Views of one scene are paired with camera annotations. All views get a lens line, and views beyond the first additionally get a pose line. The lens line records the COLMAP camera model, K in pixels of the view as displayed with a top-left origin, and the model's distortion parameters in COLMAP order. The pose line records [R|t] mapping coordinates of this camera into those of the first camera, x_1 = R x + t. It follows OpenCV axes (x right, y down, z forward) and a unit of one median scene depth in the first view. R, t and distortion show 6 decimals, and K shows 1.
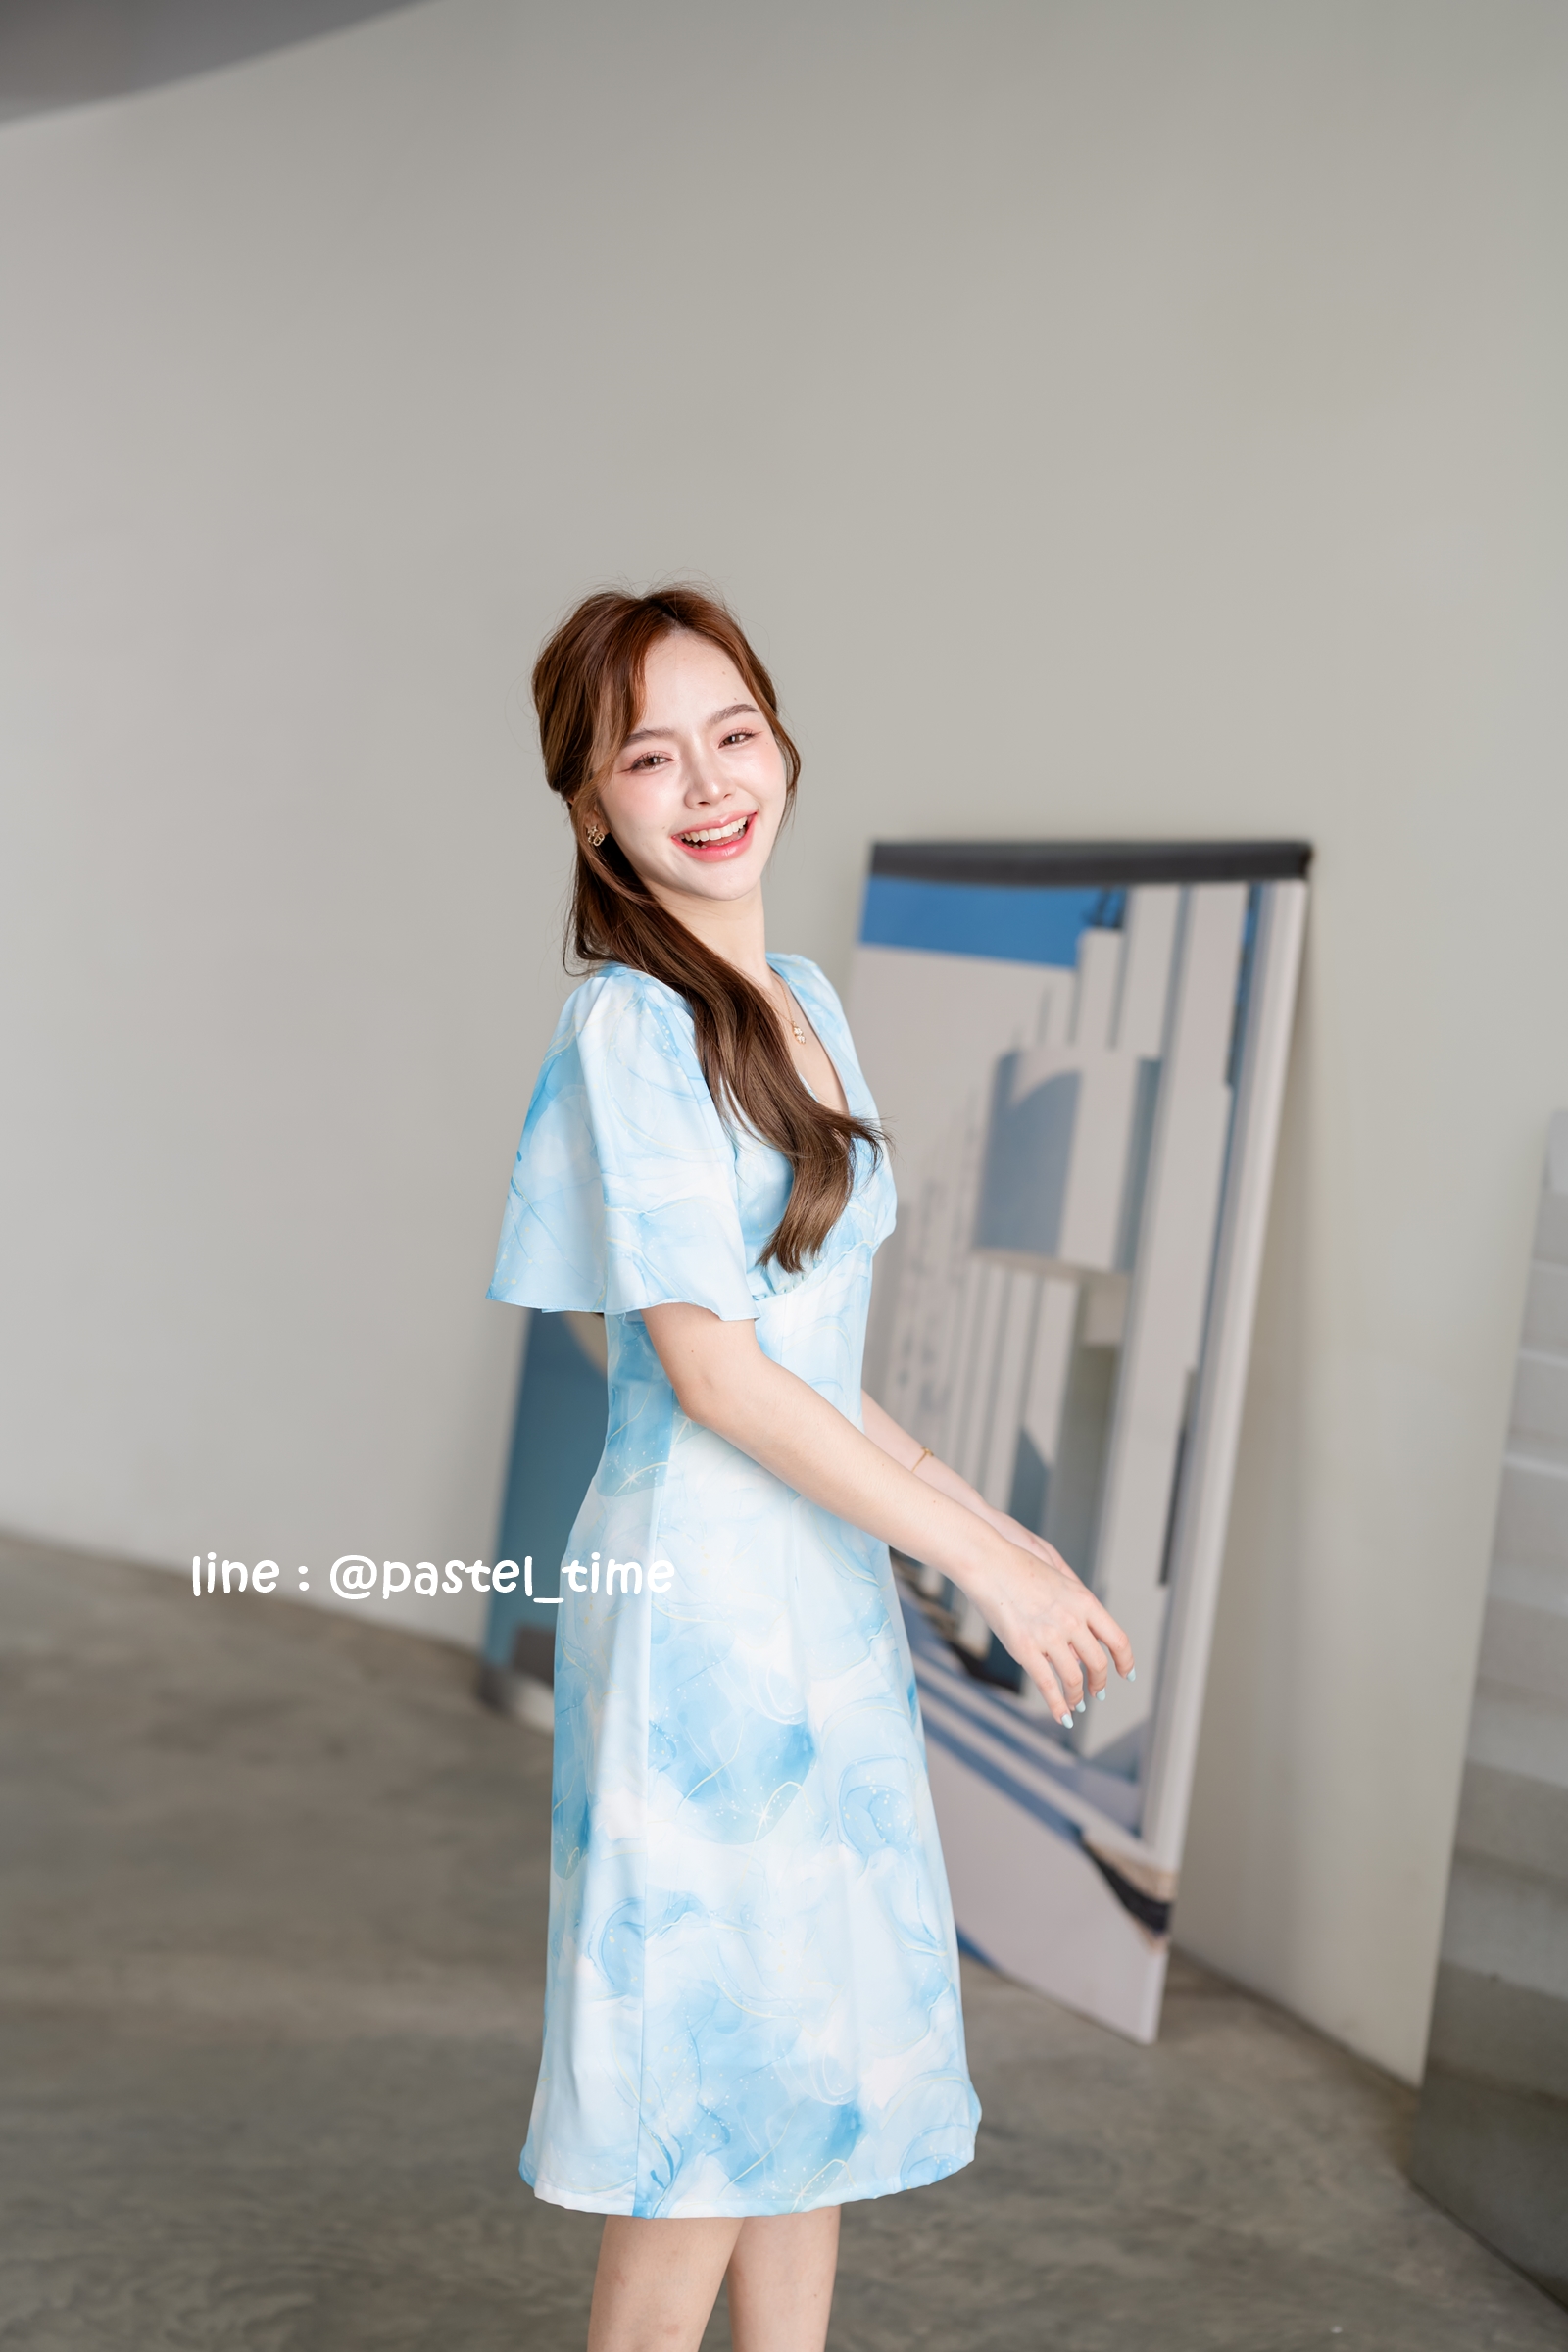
lens RADIAL K [[3410.6, 0, 789.3], [0, 3410.6, 1190.6], [0, 0, 1]] dist [0.009959, 0.000000]
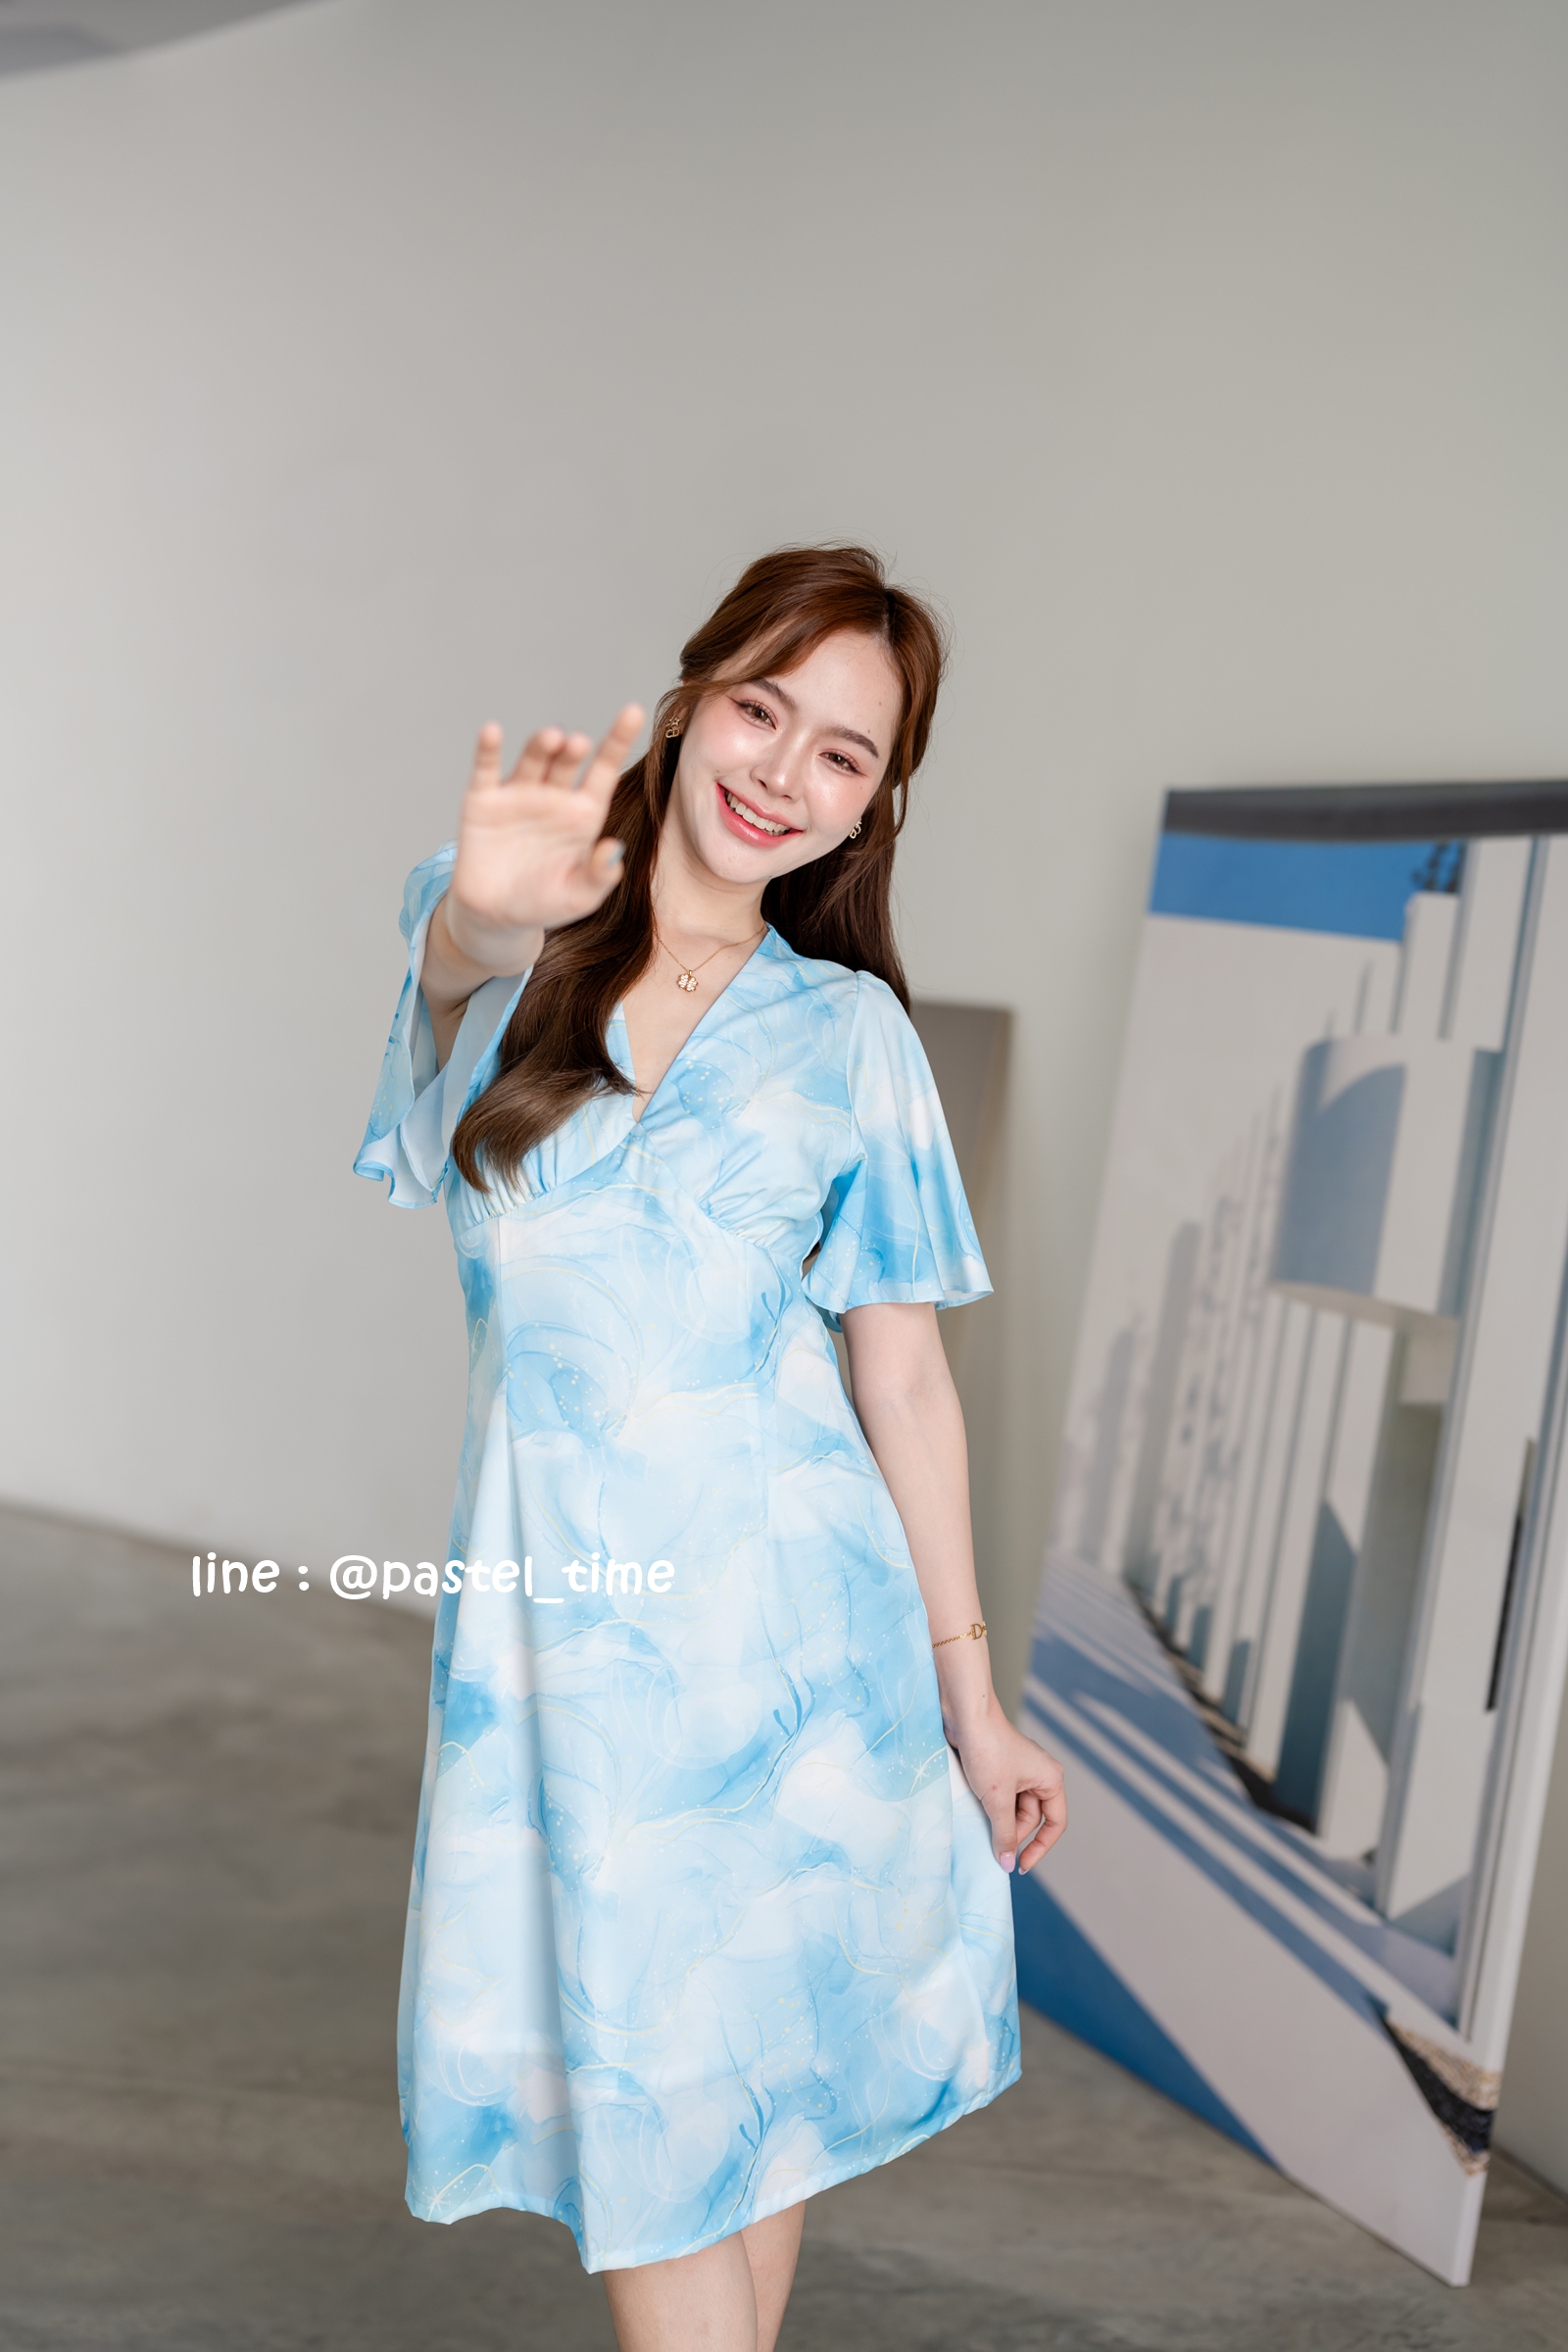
lens RADIAL K [[3410.6, 0, 773.7], [0, 3410.6, 1170.1], [0, 0, 1]] dist [0.009959, 0.000000]
pose [[0.992334, 0.018442, -0.122202, 0.038198], [-0.019382, 0.999791, -0.006508, -0.002137], [0.122056, 0.008827, 0.992484, 0.186026]]
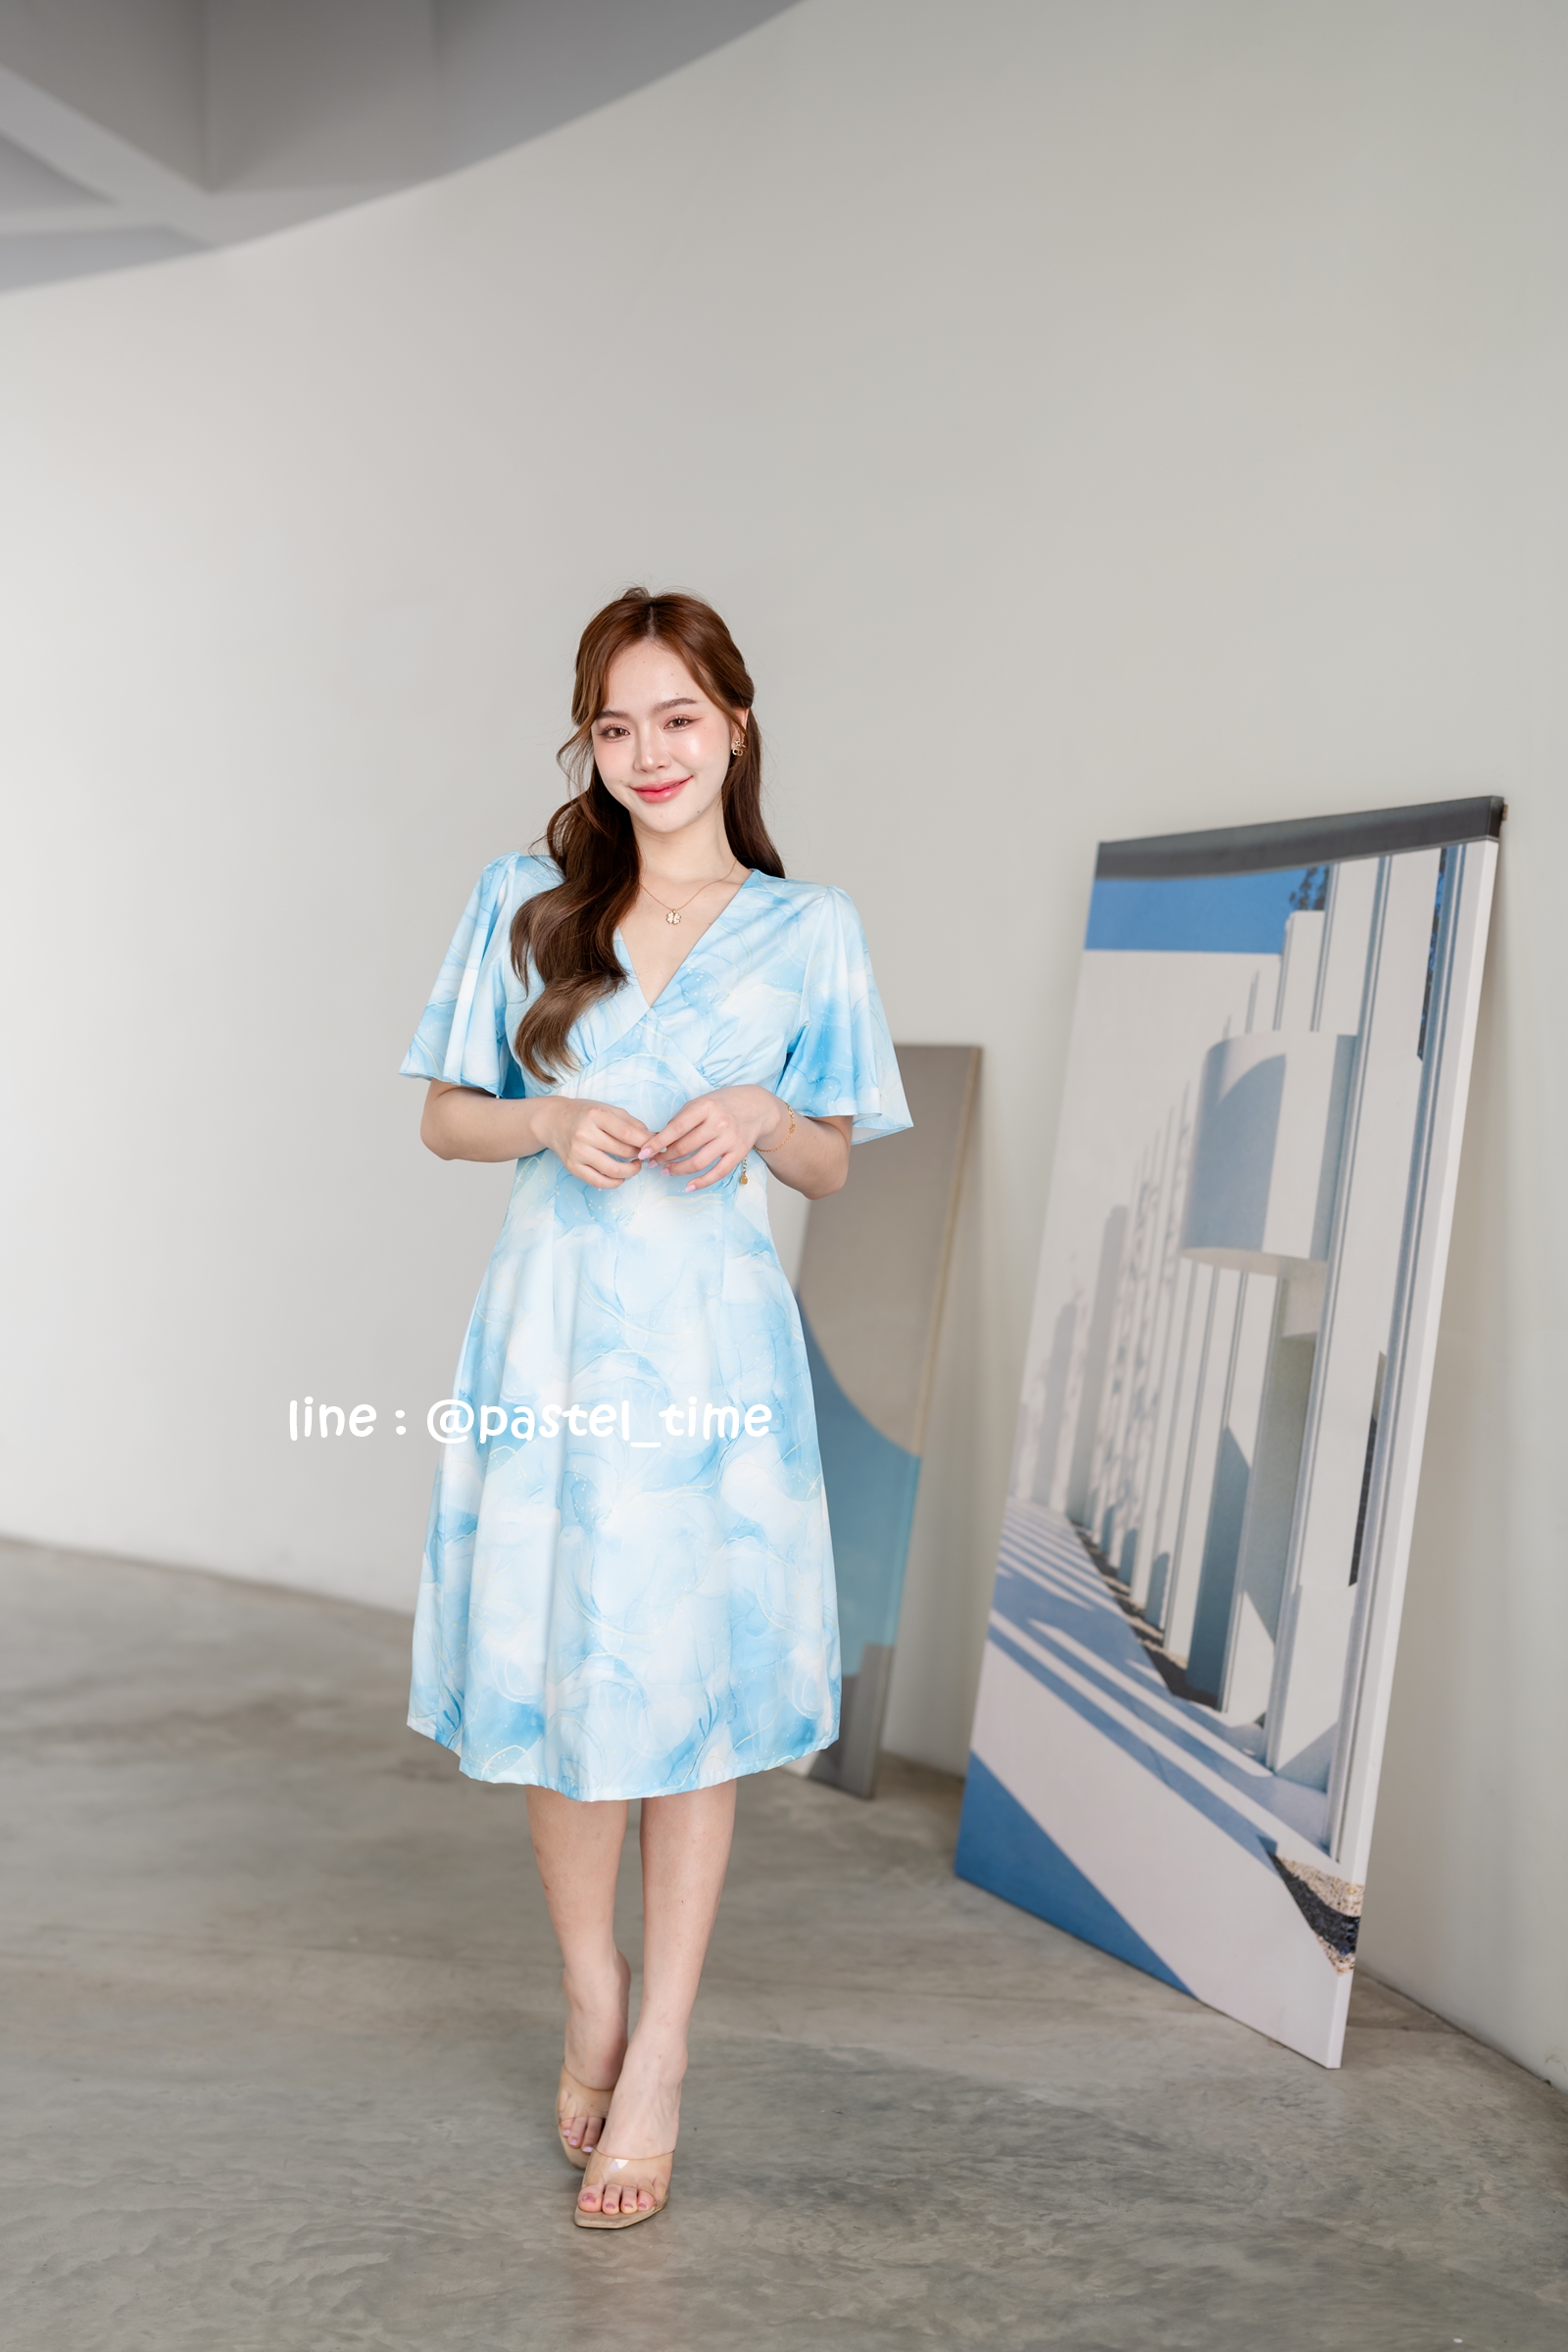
lens RADIAL K [[3410.6, 0, 784.9], [0, 3410.6, 1179.8], [0, 0, 1]] dist [0.009959, 0.000000]
pose [[0.989161, 0.000200, -0.146832, 0.092430], [-0.008793, 0.998285, -0.057874, 0.060118], [0.146568, 0.058538, 0.987467, 0.034142]]
